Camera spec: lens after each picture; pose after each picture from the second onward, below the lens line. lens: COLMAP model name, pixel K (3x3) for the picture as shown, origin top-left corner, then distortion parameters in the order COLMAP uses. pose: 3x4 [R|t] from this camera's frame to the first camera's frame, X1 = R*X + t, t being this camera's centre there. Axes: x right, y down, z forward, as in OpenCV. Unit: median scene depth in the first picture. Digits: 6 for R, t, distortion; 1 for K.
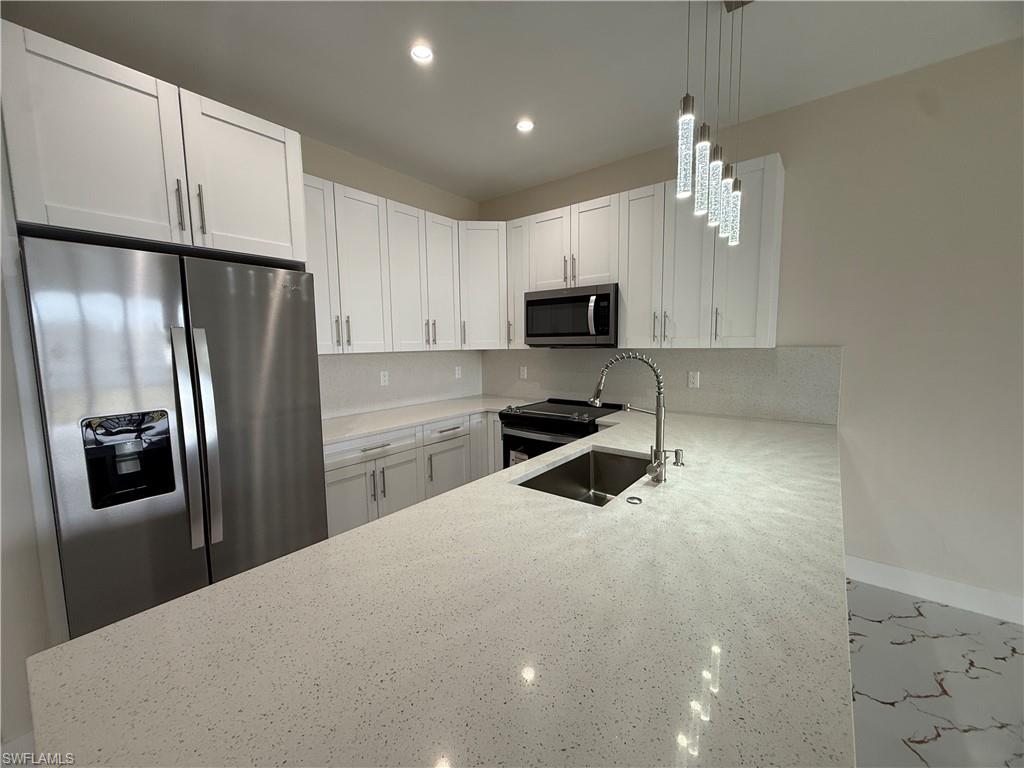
lens RADIAL K [[405.7, 0, 509.4], [0, 405.7, 384.6], [0, 0, 1]] dist [0.000075, 0.000324]
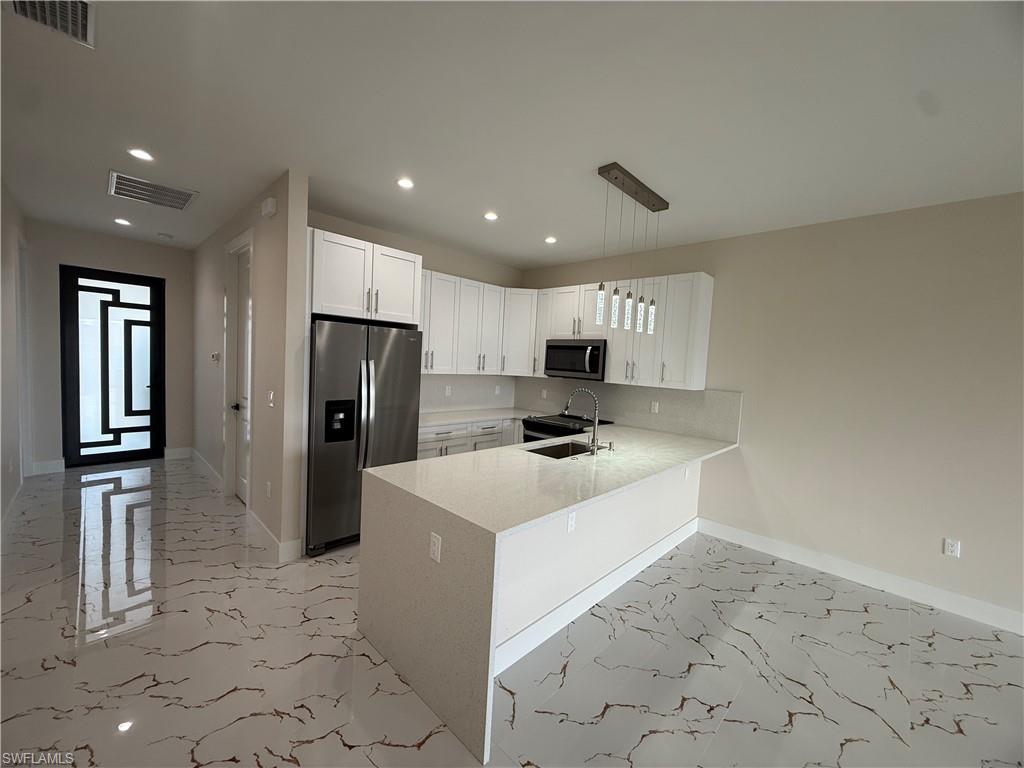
lens RADIAL K [[407.3, 0, 509.8], [0, 407.3, 385.0], [0, 0, 1]] dist [-0.000578, 0.000730]
pose [[0.992684, 0.072105, -0.096844, 0.067877], [-0.076131, 0.996353, -0.038537, 0.004113], [0.093712, 0.045628, 0.994553, -0.527418]]
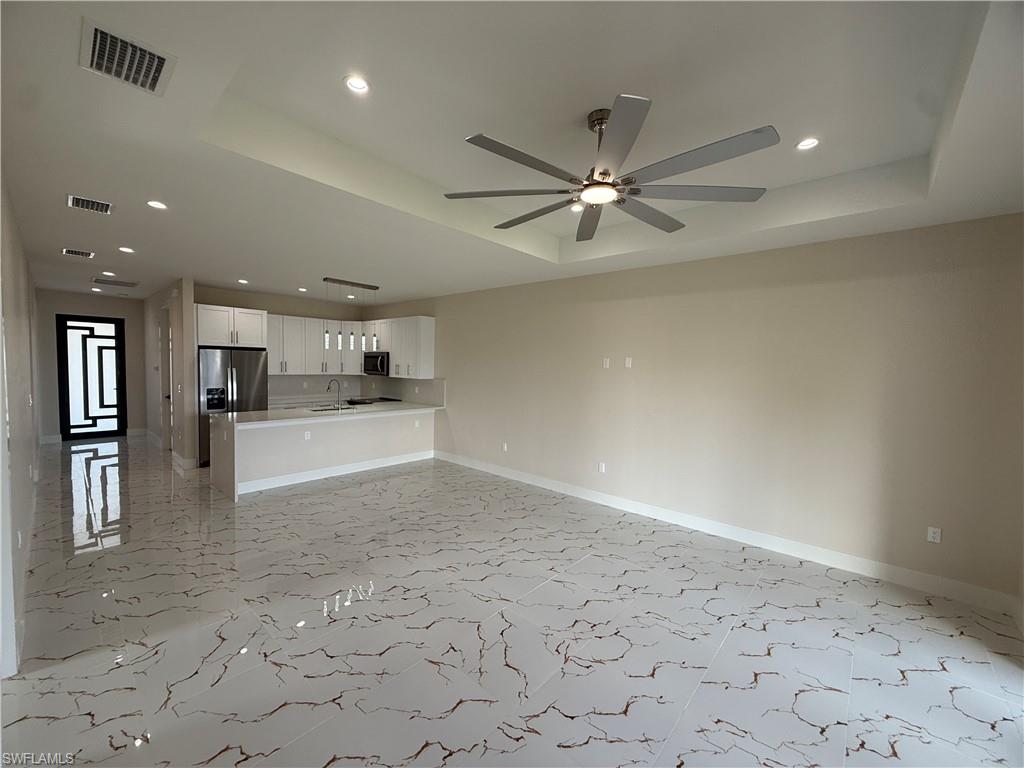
lens RADIAL K [[407.3, 0, 509.8], [0, 407.3, 385.0], [0, 0, 1]] dist [-0.000578, 0.000730]
pose [[0.997757, 0.041316, -0.052663, 1.178165], [-0.043870, 0.997869, -0.048293, 0.054721], [0.050555, 0.050495, 0.997444, -1.555977]]
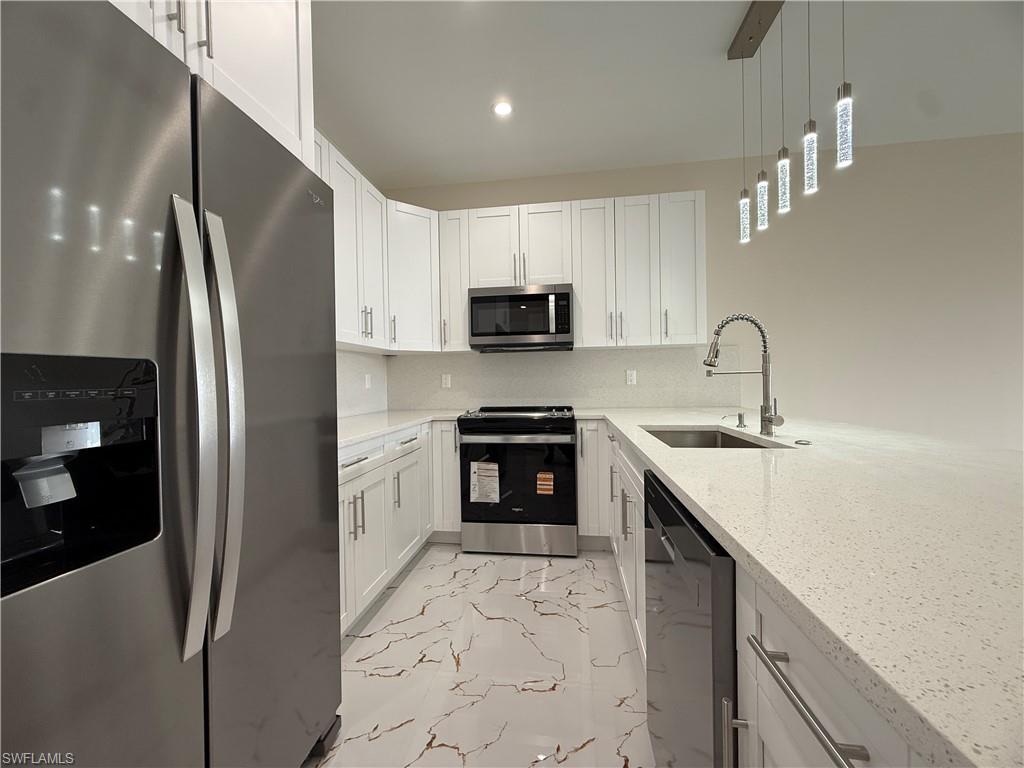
lens RADIAL K [[407.3, 0, 509.8], [0, 407.3, 385.0], [0, 0, 1]] dist [-0.000578, 0.000730]
pose [[0.864486, -0.005751, 0.502625, -0.389357], [0.055834, 0.994845, -0.084649, 0.082666], [-0.499547, 0.101242, 0.860350, 0.207983]]
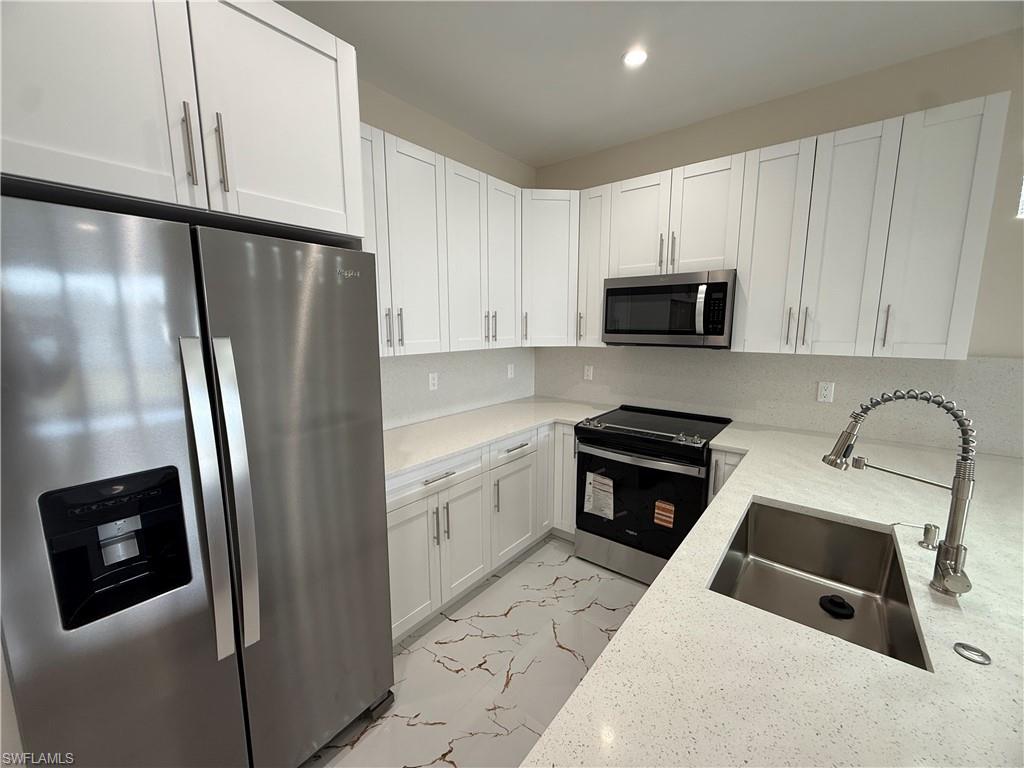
lens RADIAL K [[407.3, 0, 509.8], [0, 407.3, 385.0], [0, 0, 1]] dist [-0.000578, 0.000730]
pose [[0.999889, 0.013498, -0.006248, -0.164094], [-0.013192, 0.998822, 0.046704, -0.055226], [0.006871, -0.046617, 0.998889, 0.190463]]
